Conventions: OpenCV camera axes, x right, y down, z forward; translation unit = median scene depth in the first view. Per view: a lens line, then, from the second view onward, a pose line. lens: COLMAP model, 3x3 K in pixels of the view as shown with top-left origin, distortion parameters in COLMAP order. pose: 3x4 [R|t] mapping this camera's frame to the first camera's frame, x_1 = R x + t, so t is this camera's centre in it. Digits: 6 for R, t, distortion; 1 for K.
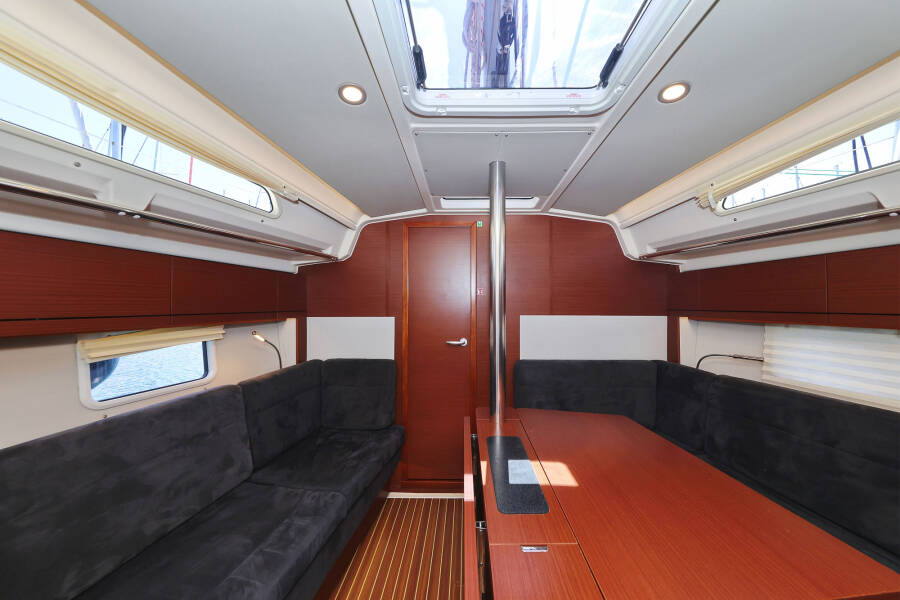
lens RADIAL K [[293.6, 0, 443.7], [0, 293.6, 293.3], [0, 0, 1]] dist [-0.001096, -0.000090]
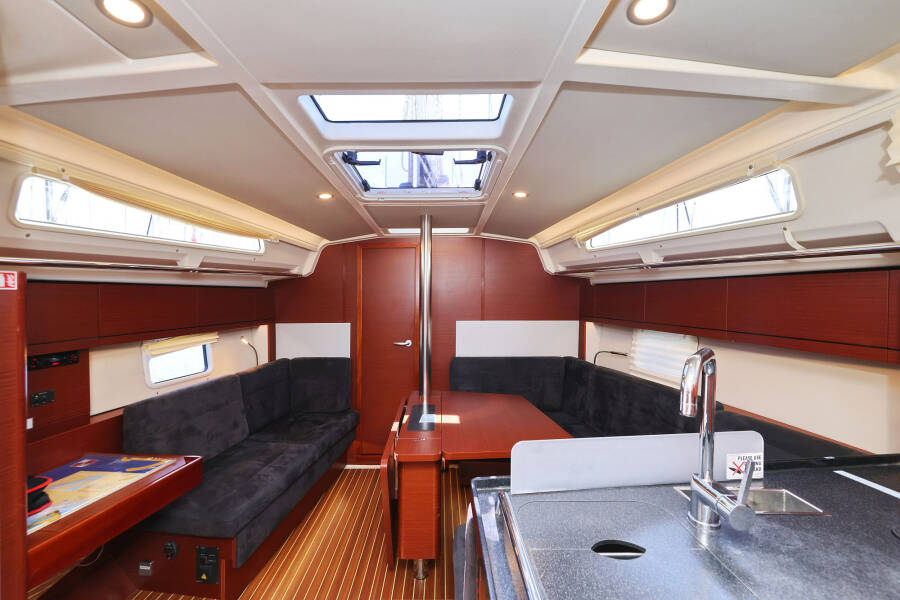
lens RADIAL K [[374.8, 0, 450.0], [0, 374.8, 300.0], [0, 0, 1]] dist [0.032844, 0.000046]
pose [[0.995032, 0.003960, 0.099479, 0.097652], [-0.008649, 0.998869, 0.046752, -0.100931], [-0.099182, -0.047380, 0.993941, -0.644193]]
